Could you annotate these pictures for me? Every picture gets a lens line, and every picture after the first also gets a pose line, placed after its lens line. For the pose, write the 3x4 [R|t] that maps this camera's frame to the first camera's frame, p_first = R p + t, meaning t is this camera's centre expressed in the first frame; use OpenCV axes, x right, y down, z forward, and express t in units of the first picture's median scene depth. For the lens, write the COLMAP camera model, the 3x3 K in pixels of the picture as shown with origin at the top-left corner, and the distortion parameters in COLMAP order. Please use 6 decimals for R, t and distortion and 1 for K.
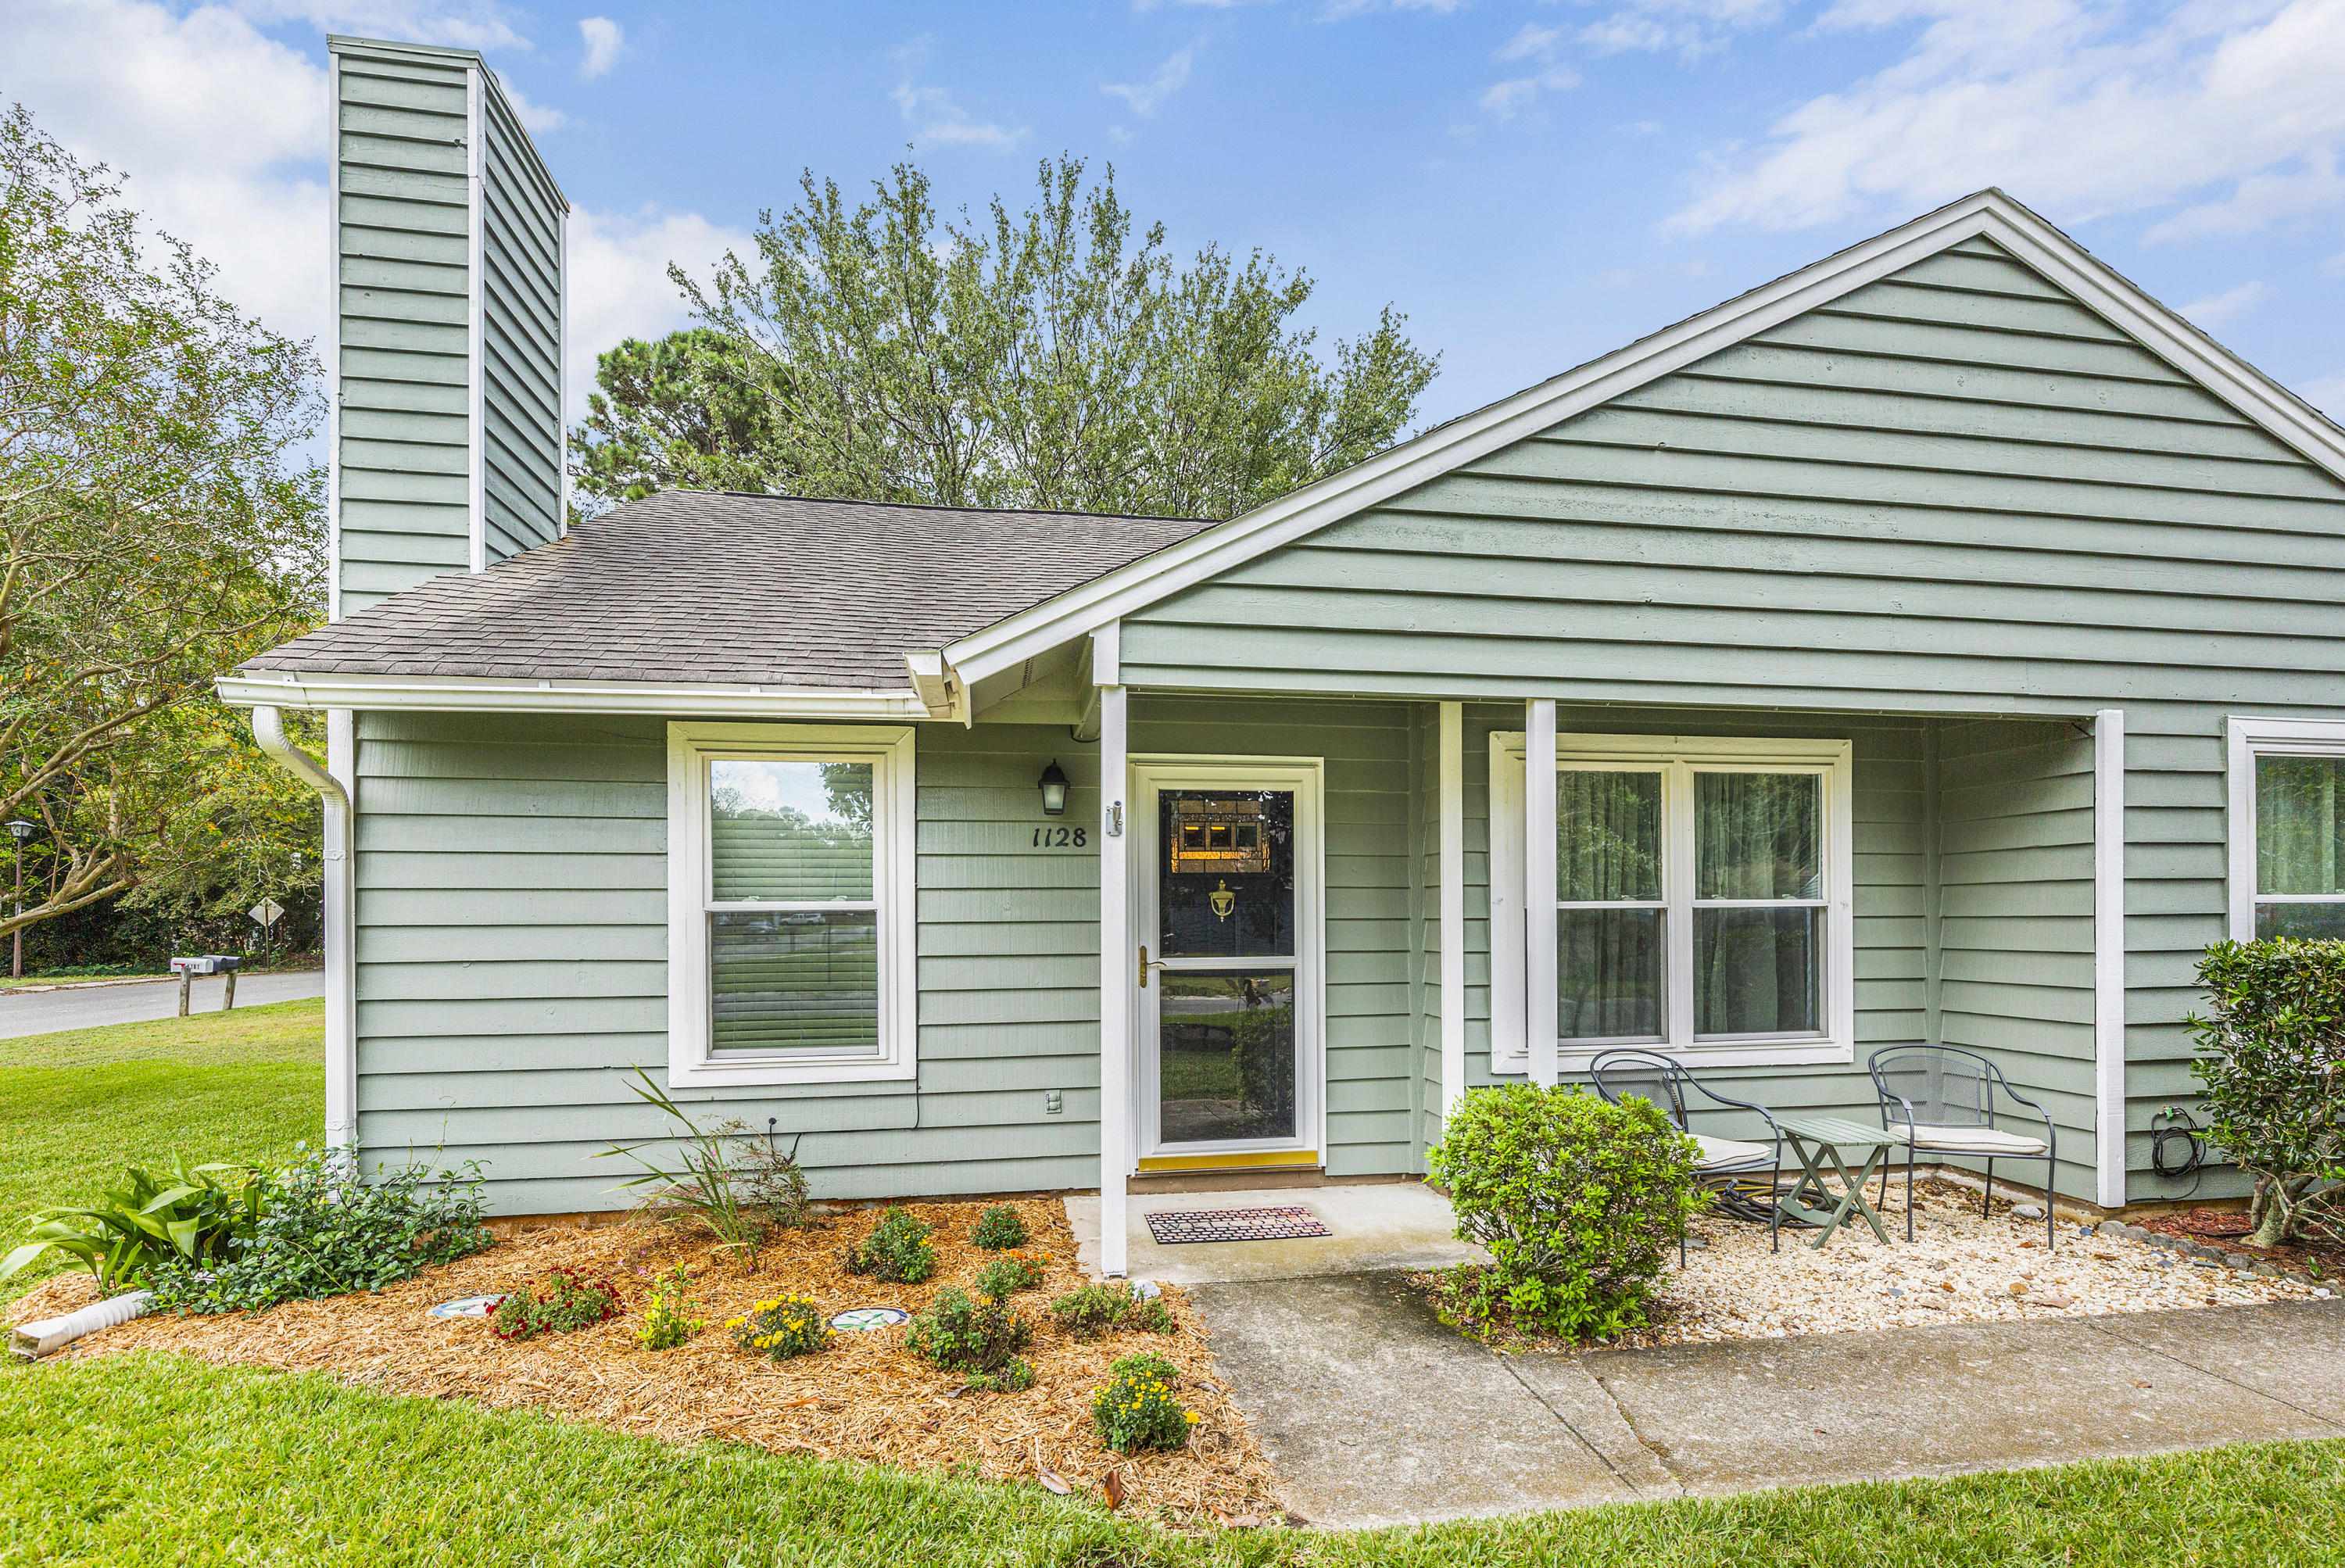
lens RADIAL K [[1099.7, 0, 1172.6], [0, 1099.7, 908.7], [0, 0, 1]] dist [0.000623, 0.000478]
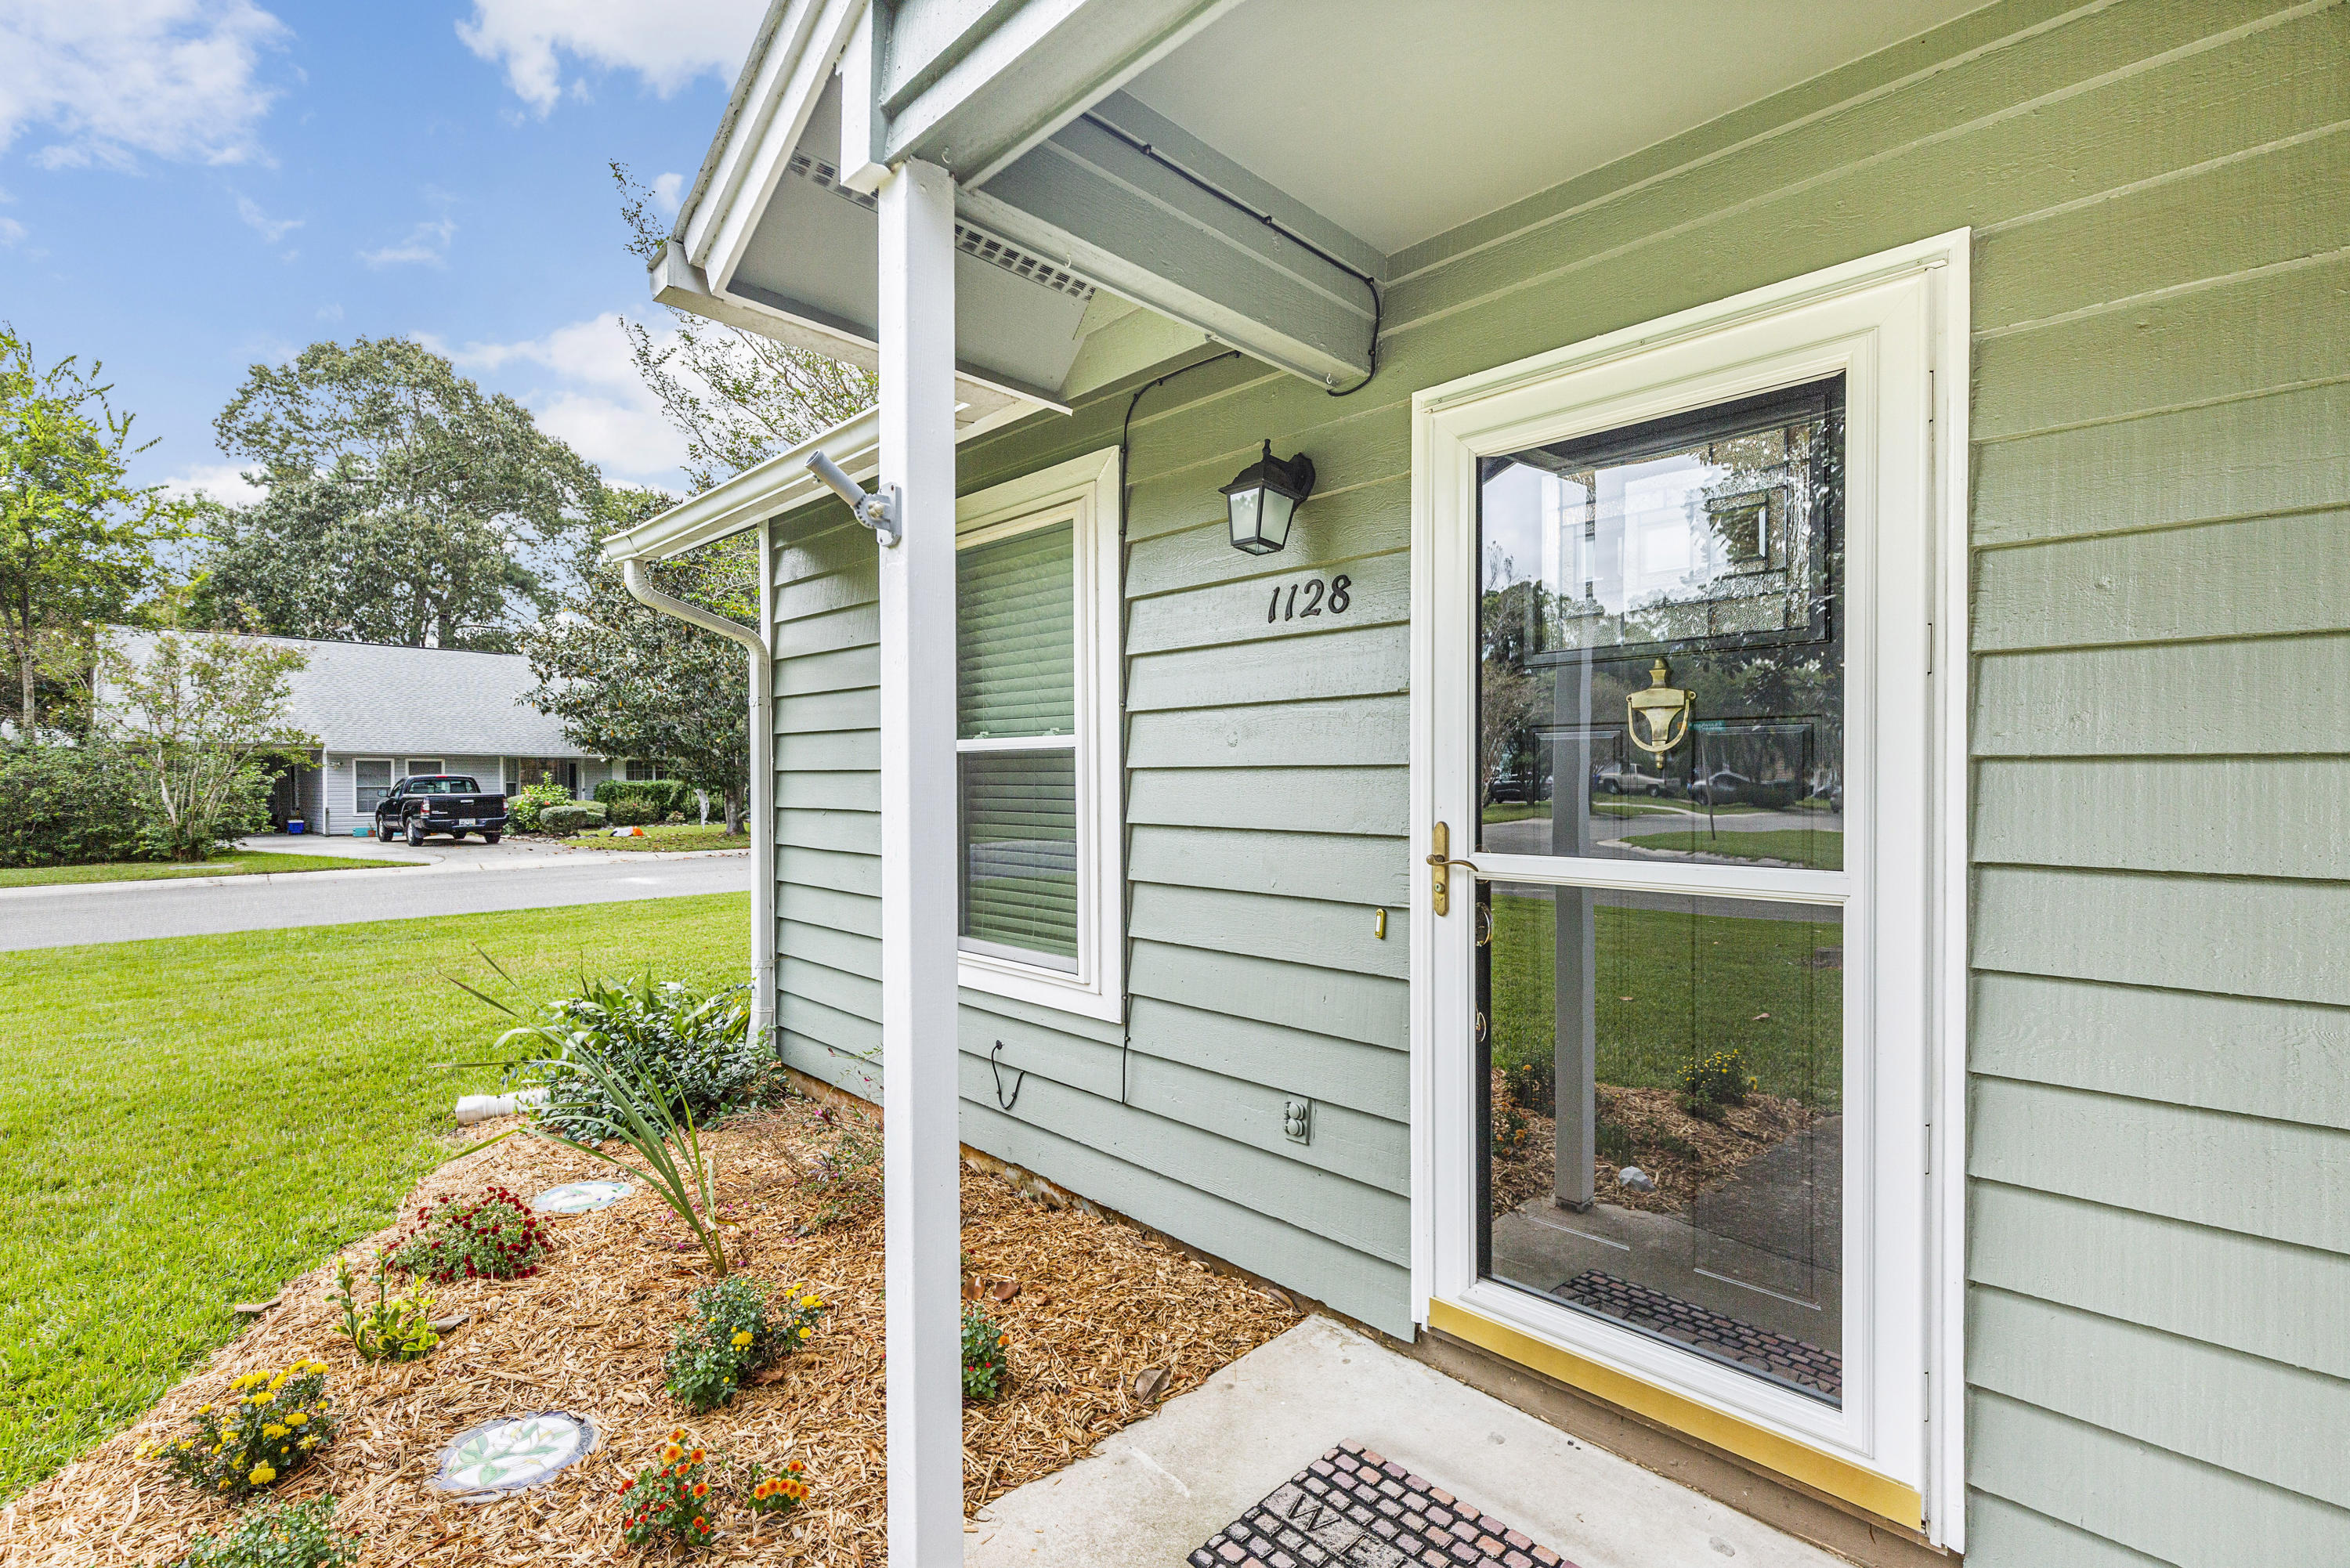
lens RADIAL K [[1048.5, 0, 1270.9], [0, 1048.5, 781.8], [0, 0, 1]] dist [0.002582, 0.000127]
pose [[0.557791, 0.012770, -0.829883, 0.294346], [0.005823, 0.999797, 0.019298, 0.009548], [0.829961, -0.015597, 0.557603, 0.739183]]
